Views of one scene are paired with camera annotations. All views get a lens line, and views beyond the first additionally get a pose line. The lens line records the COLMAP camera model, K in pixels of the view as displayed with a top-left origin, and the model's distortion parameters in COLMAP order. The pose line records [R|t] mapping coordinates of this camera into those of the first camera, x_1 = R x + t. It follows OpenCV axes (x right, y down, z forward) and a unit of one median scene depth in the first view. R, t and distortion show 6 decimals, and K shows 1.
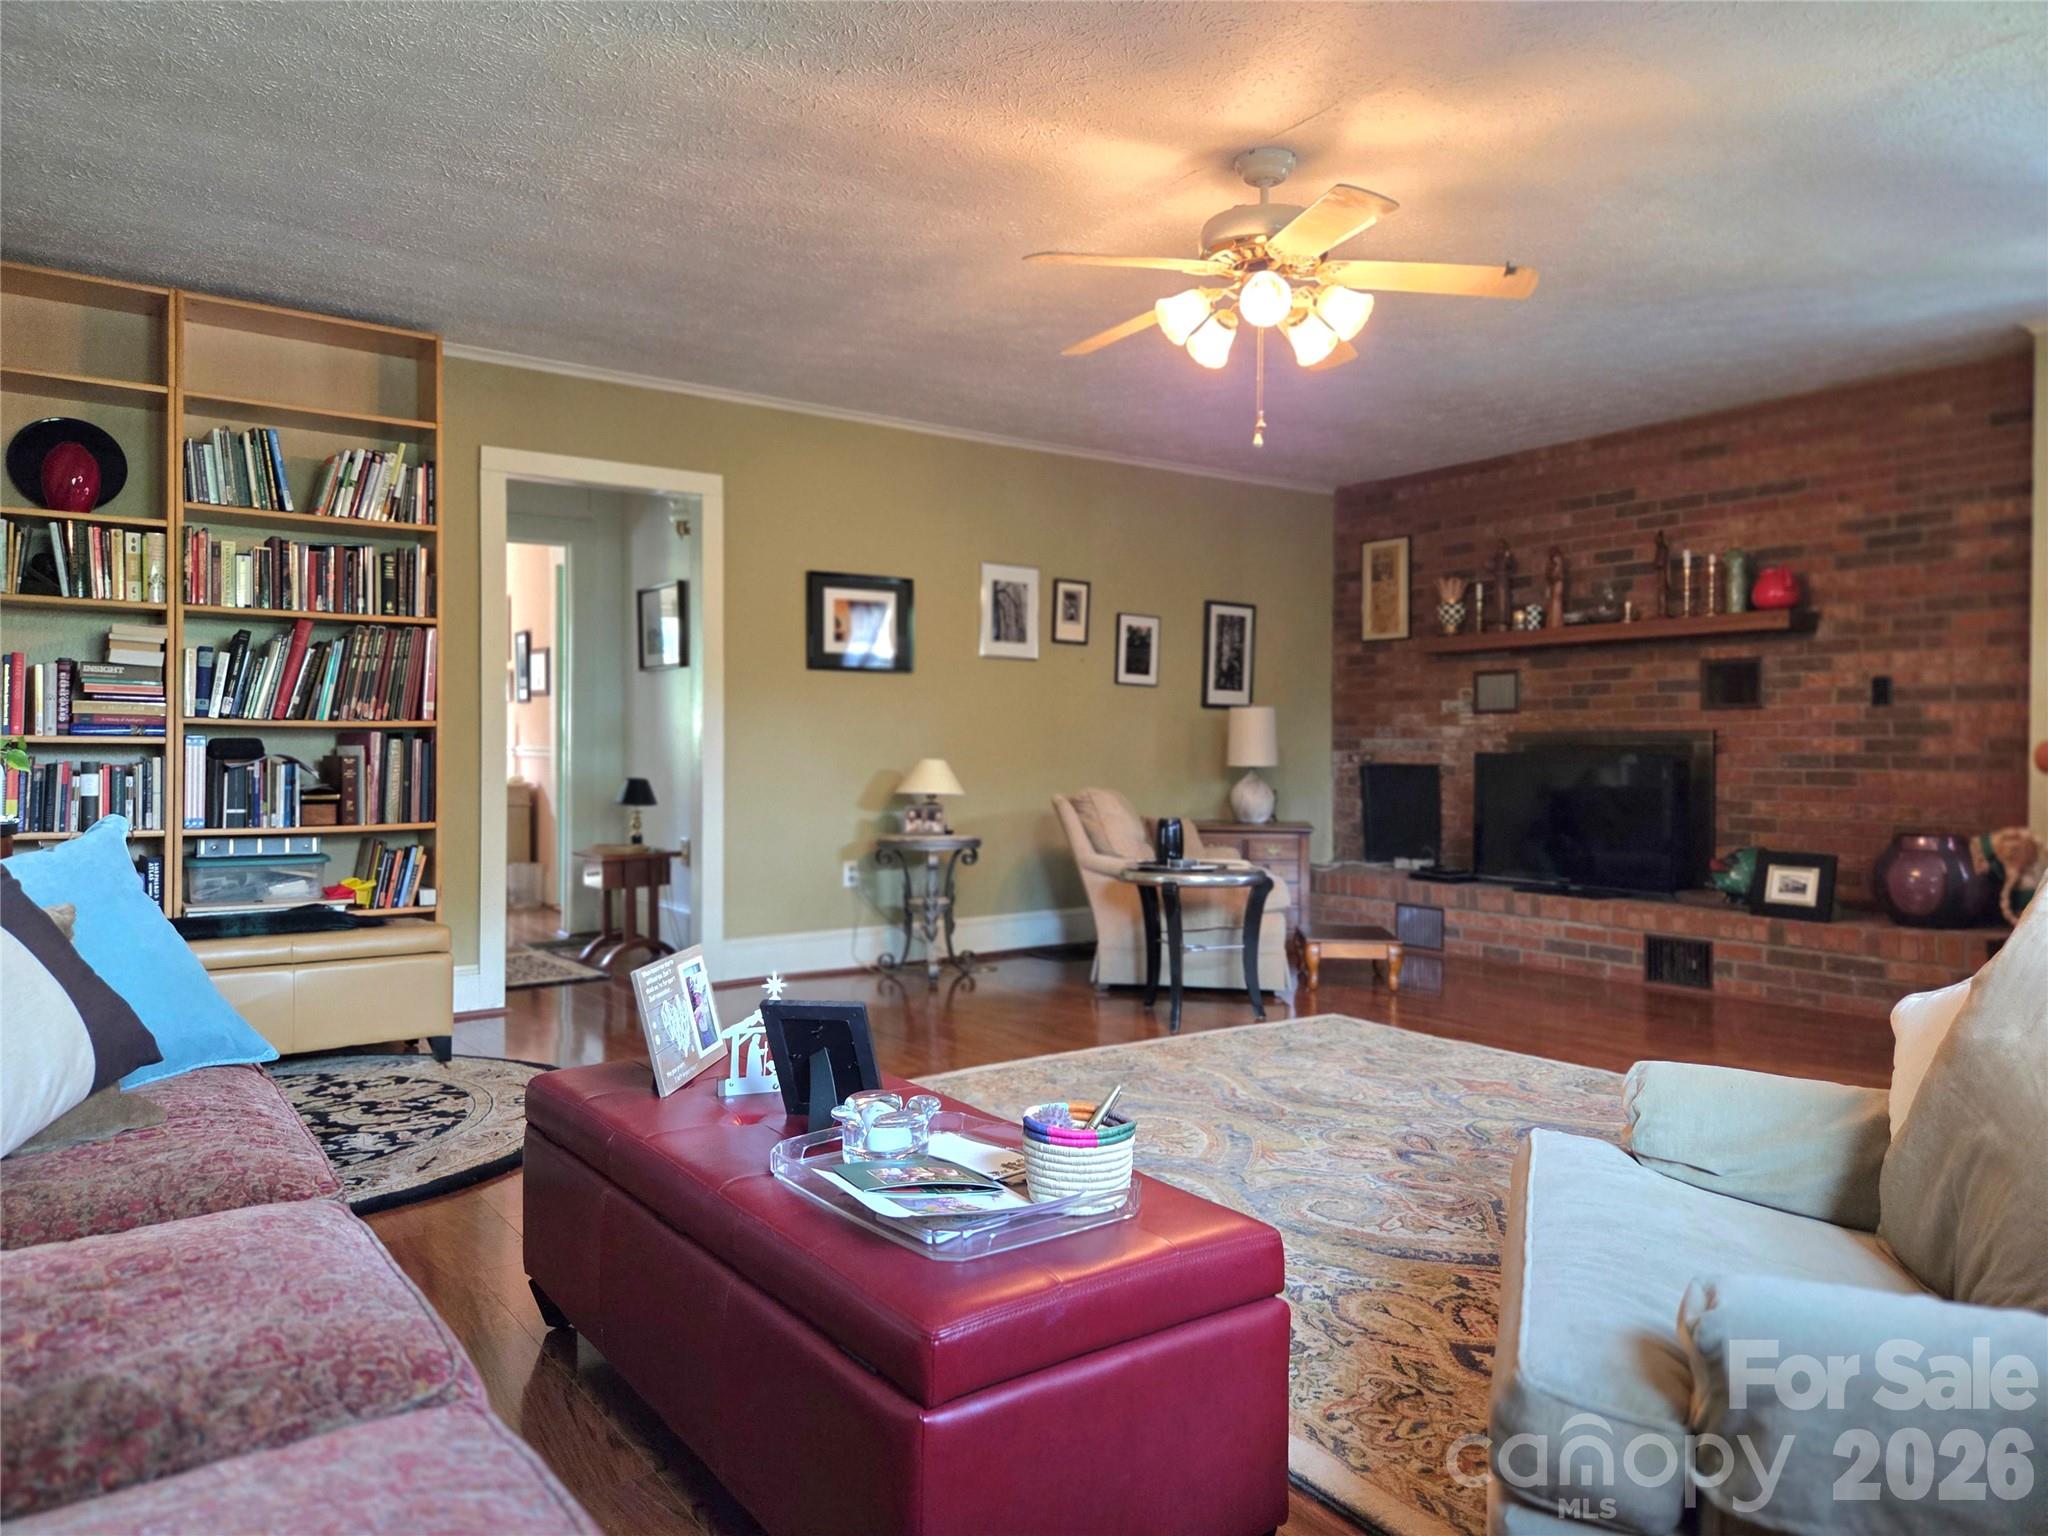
lens RADIAL K [[1401.9, 0, 919.0], [0, 1401.9, 771.1], [0, 0, 1]] dist [0.070591, -0.000977]
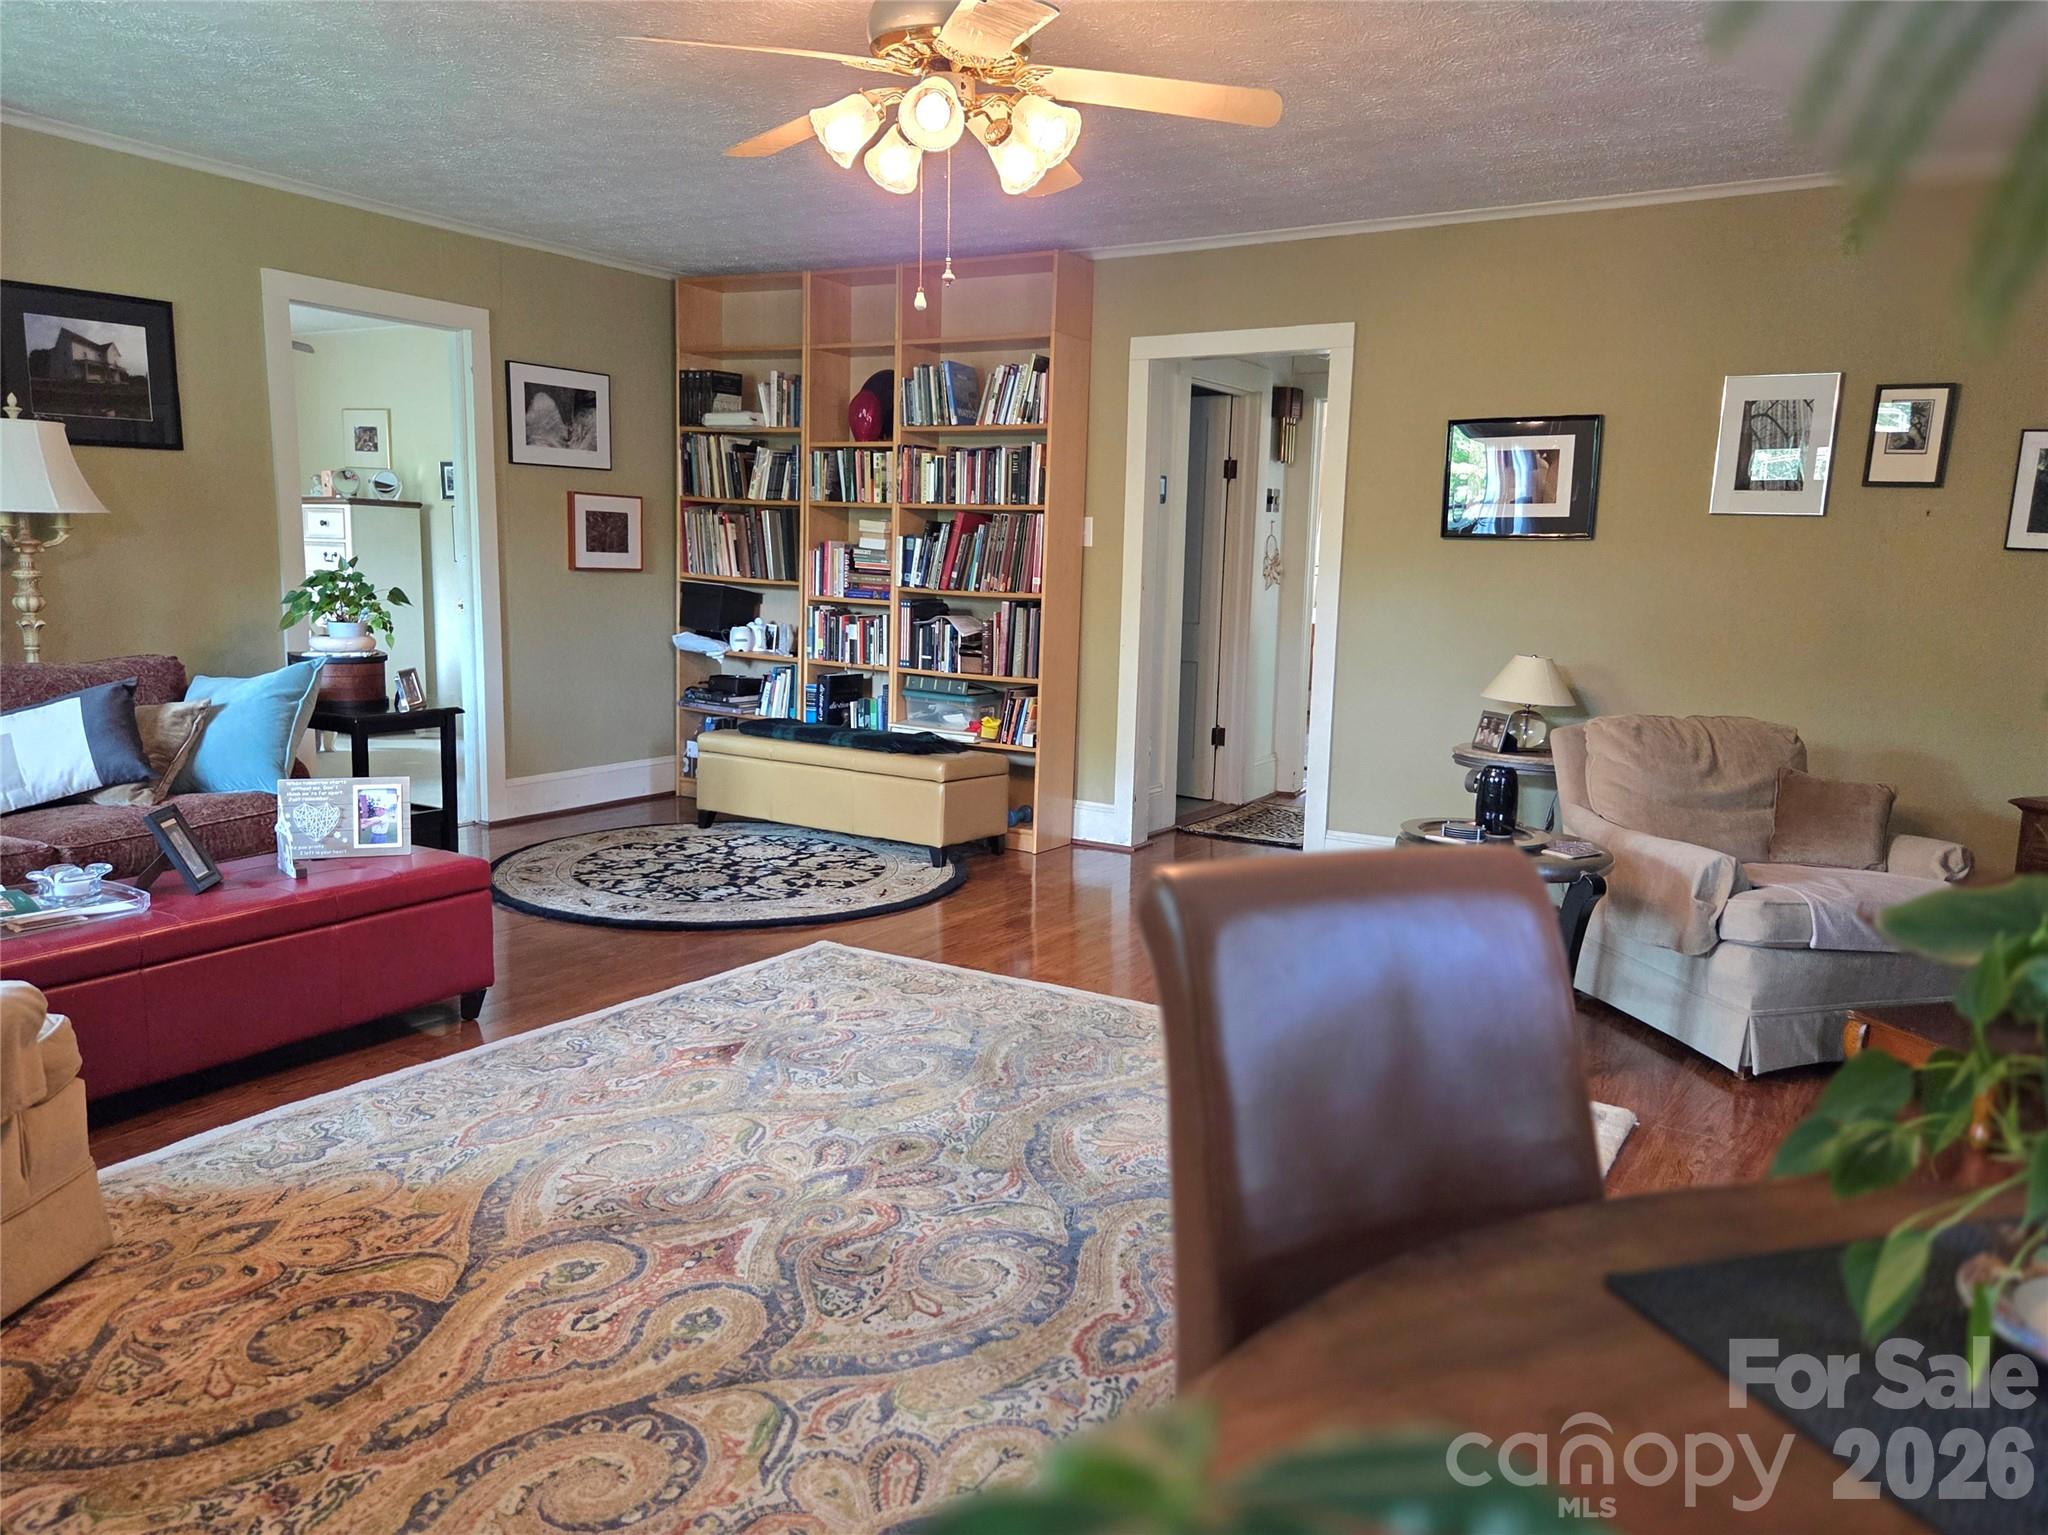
lens RADIAL K [[1401.9, 0, 1022.2], [0, 1401.9, 766.2], [0, 0, 1]] dist [0.070591, -0.000977]
pose [[0.414412, 0.147985, -0.897977, 0.765721], [-0.036913, 0.988612, 0.145887, -0.066961], [0.909340, -0.027310, 0.415155, 0.521871]]
